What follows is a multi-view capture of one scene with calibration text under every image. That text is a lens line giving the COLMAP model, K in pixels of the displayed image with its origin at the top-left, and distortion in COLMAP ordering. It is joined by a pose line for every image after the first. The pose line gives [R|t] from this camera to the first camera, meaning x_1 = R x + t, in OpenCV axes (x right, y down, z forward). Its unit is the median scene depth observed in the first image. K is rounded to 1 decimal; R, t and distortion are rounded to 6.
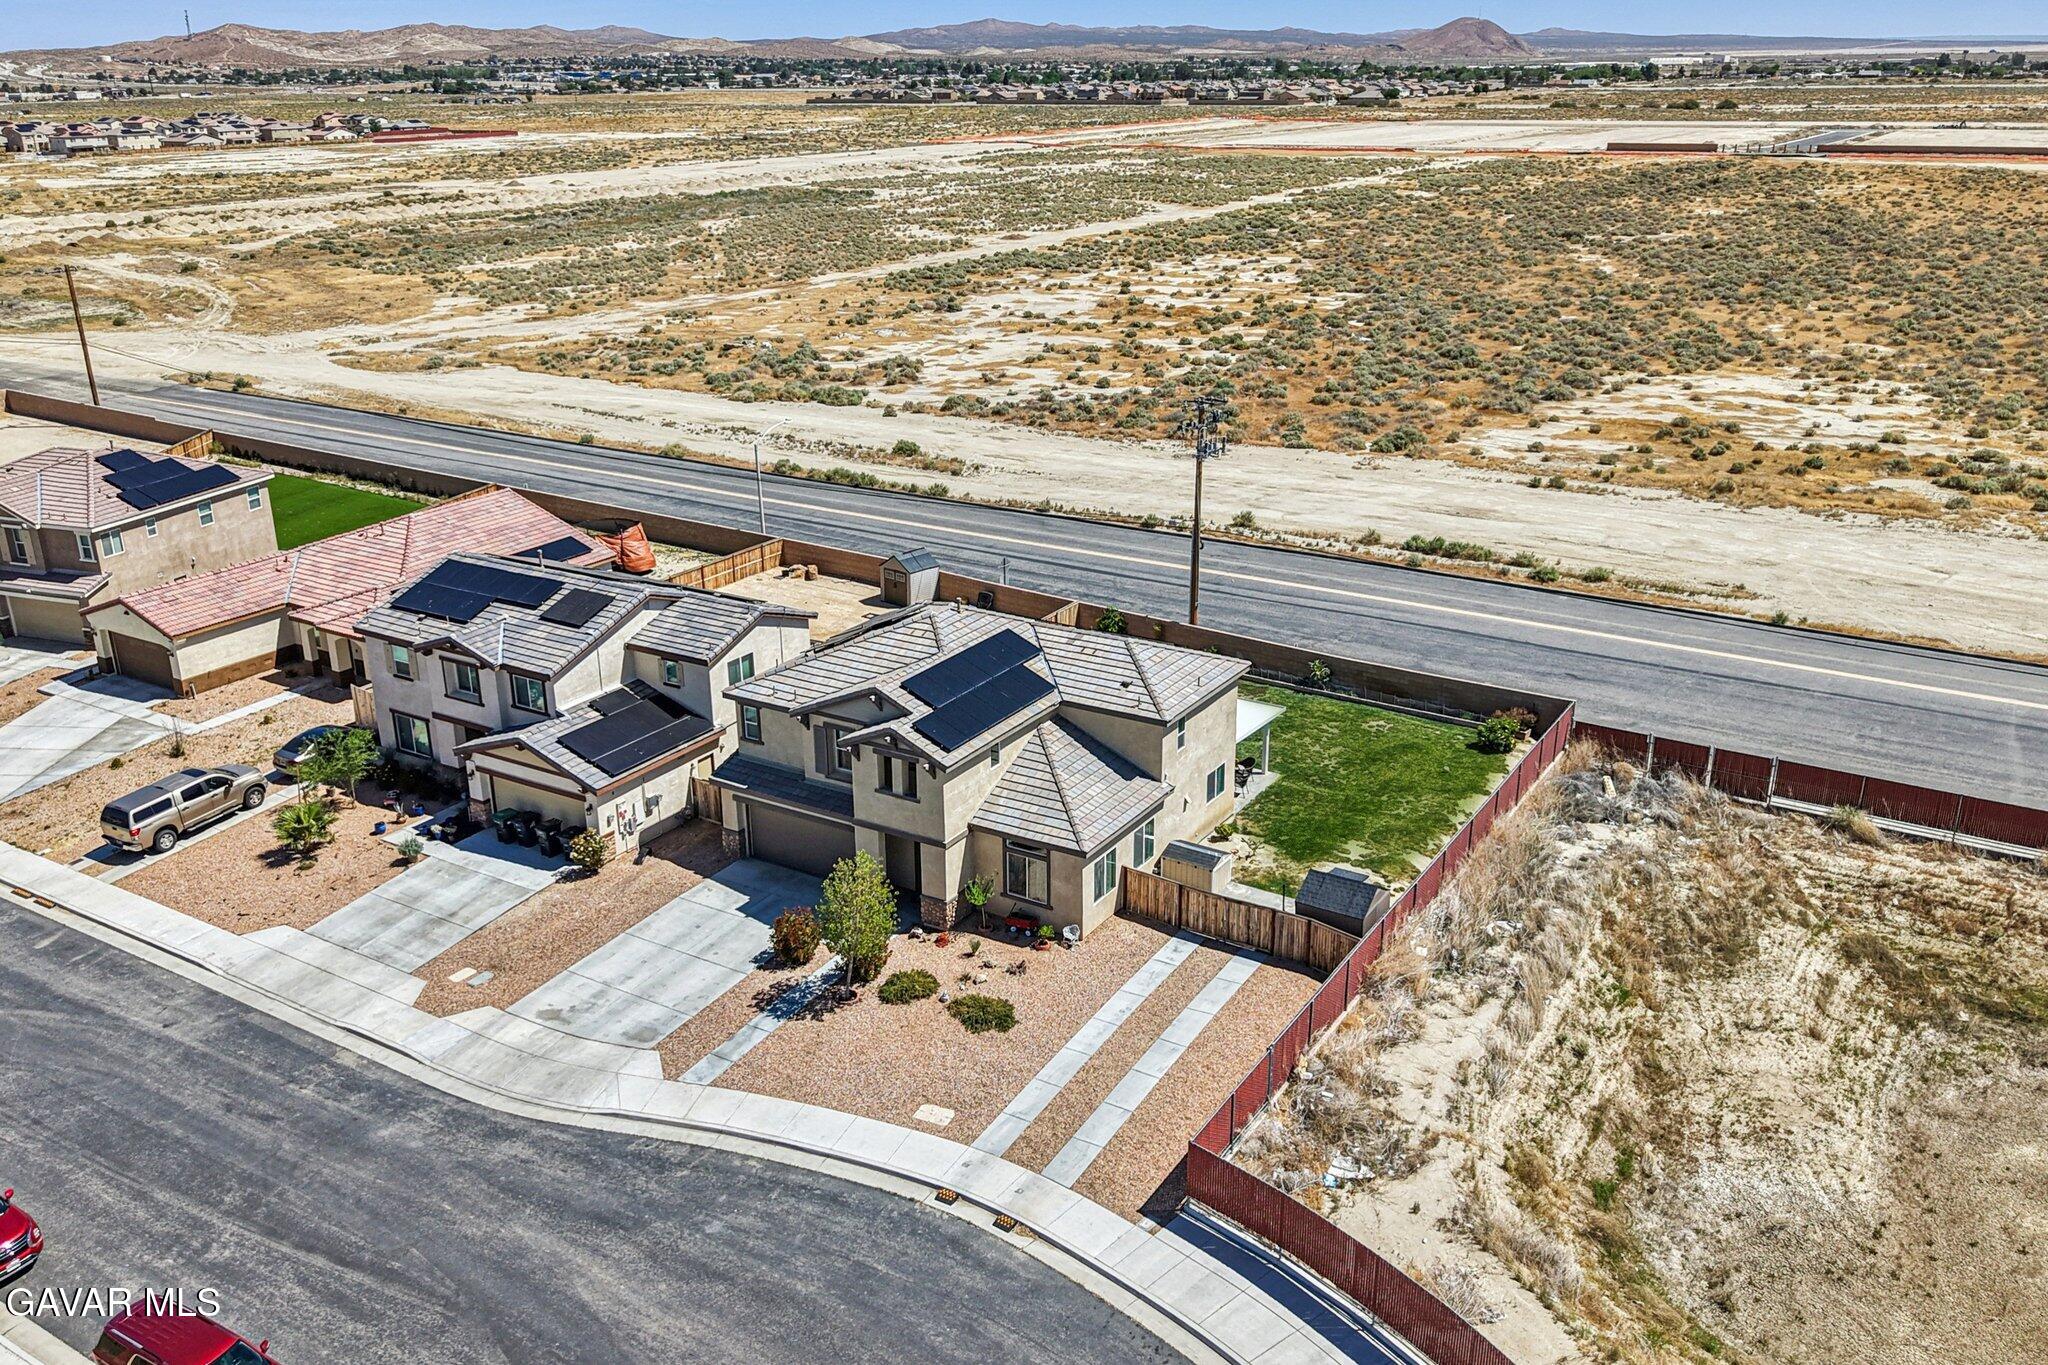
lens RADIAL K [[1657.2, 0, 1014.2], [0, 1657.2, 715.3], [0, 0, 1]] dist [0.030309, -0.039778]
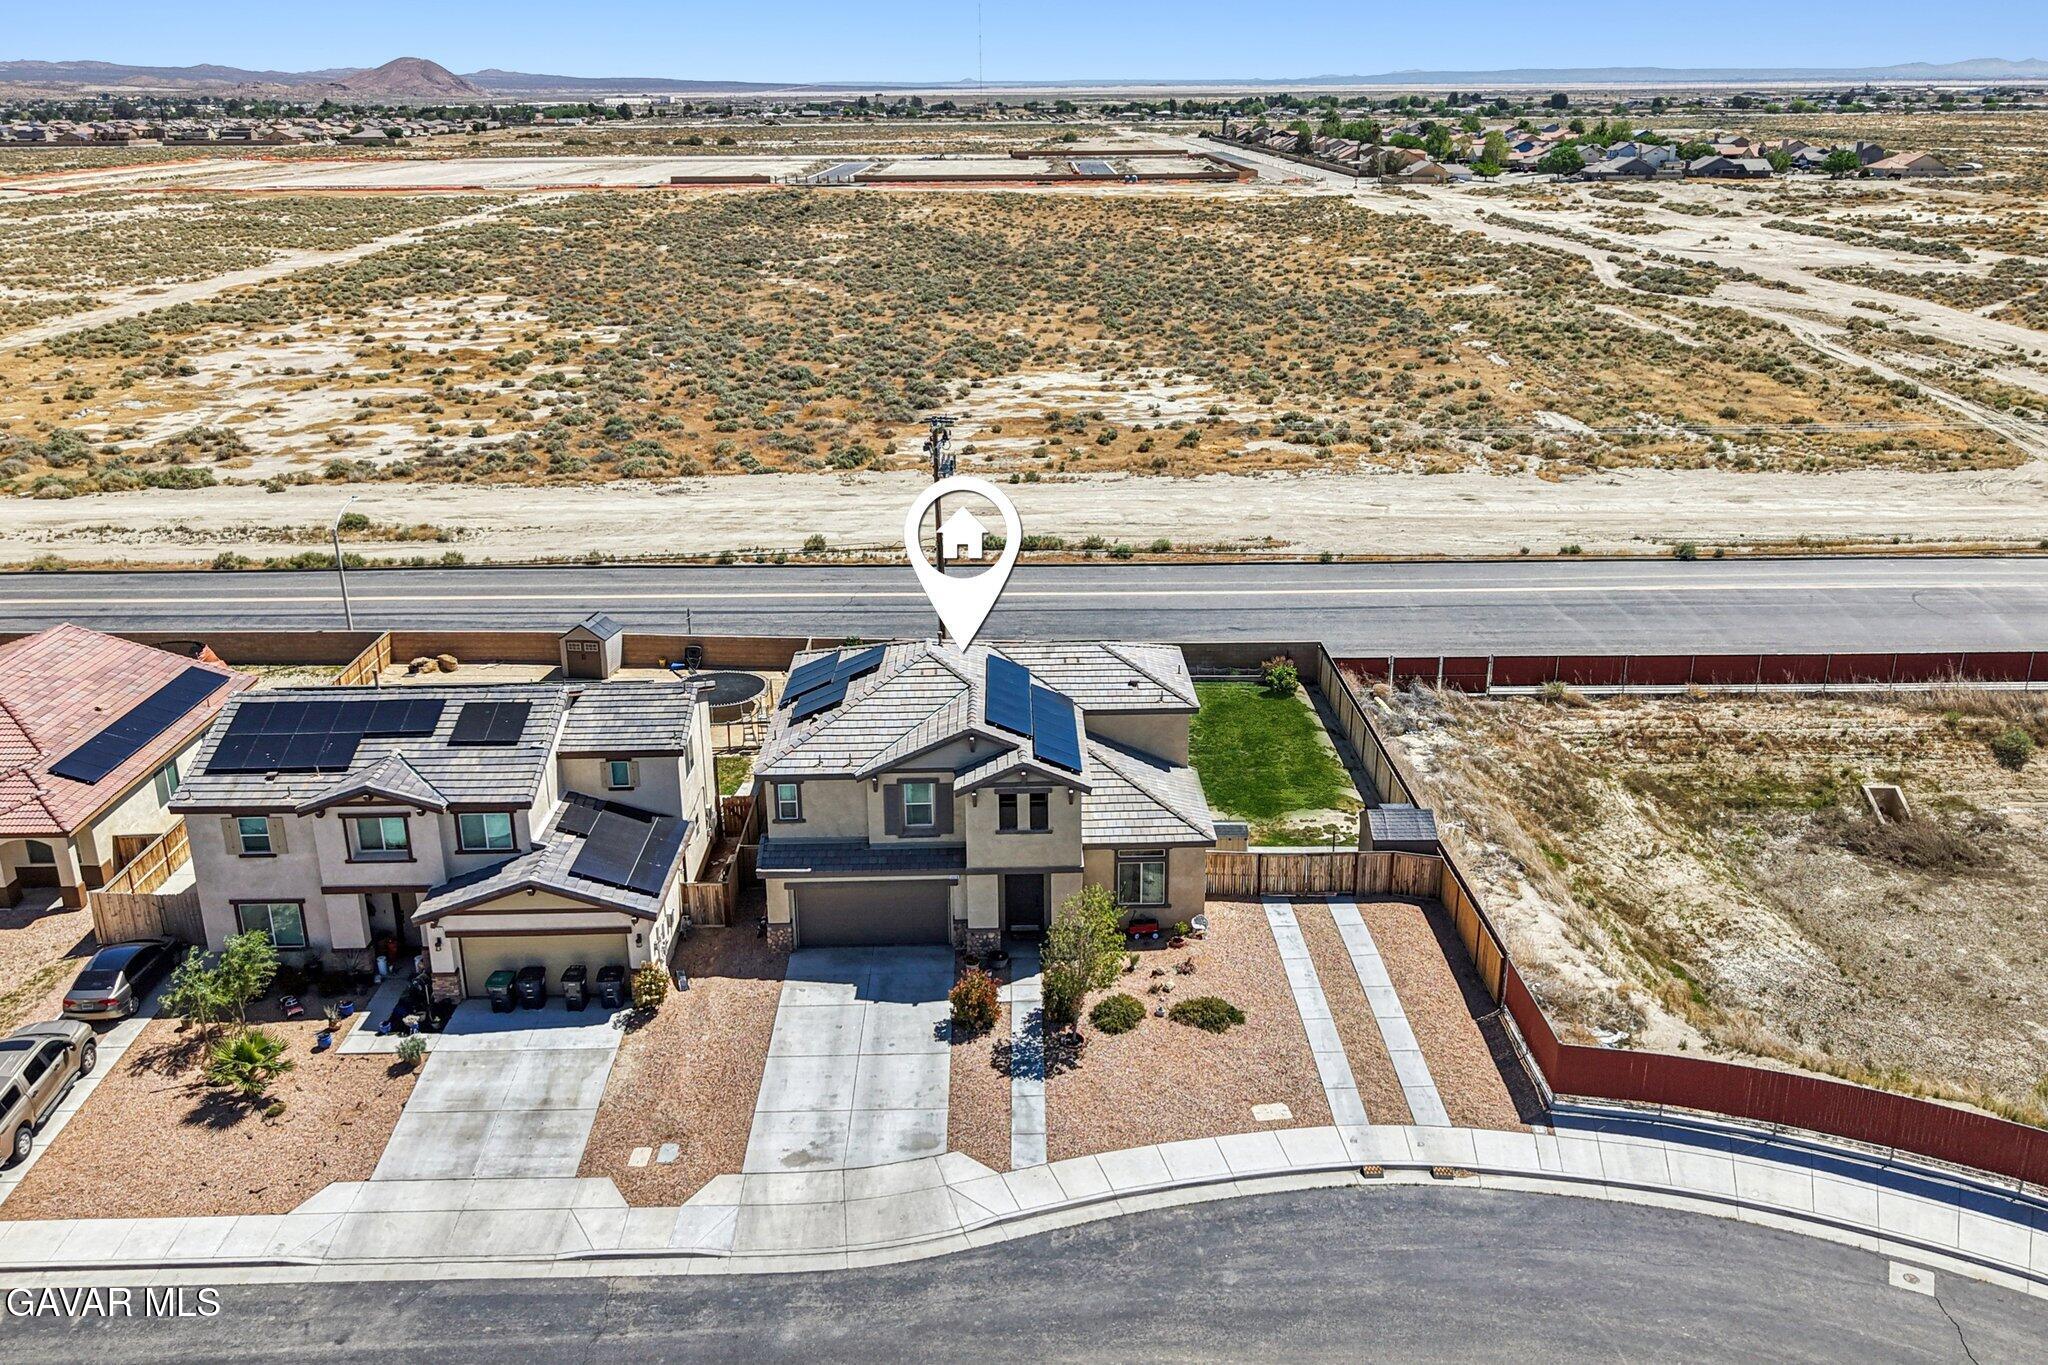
lens RADIAL K [[1650.9, 0, 1024.0], [0, 1650.9, 682.5], [0, 0, 1]] dist [0.010891, -0.009554]
pose [[0.835485, -0.179785, 0.519271, -0.456235], [0.198563, 0.979888, 0.019783, -0.046386], [-0.512385, 0.086580, 0.854380, 0.135590]]
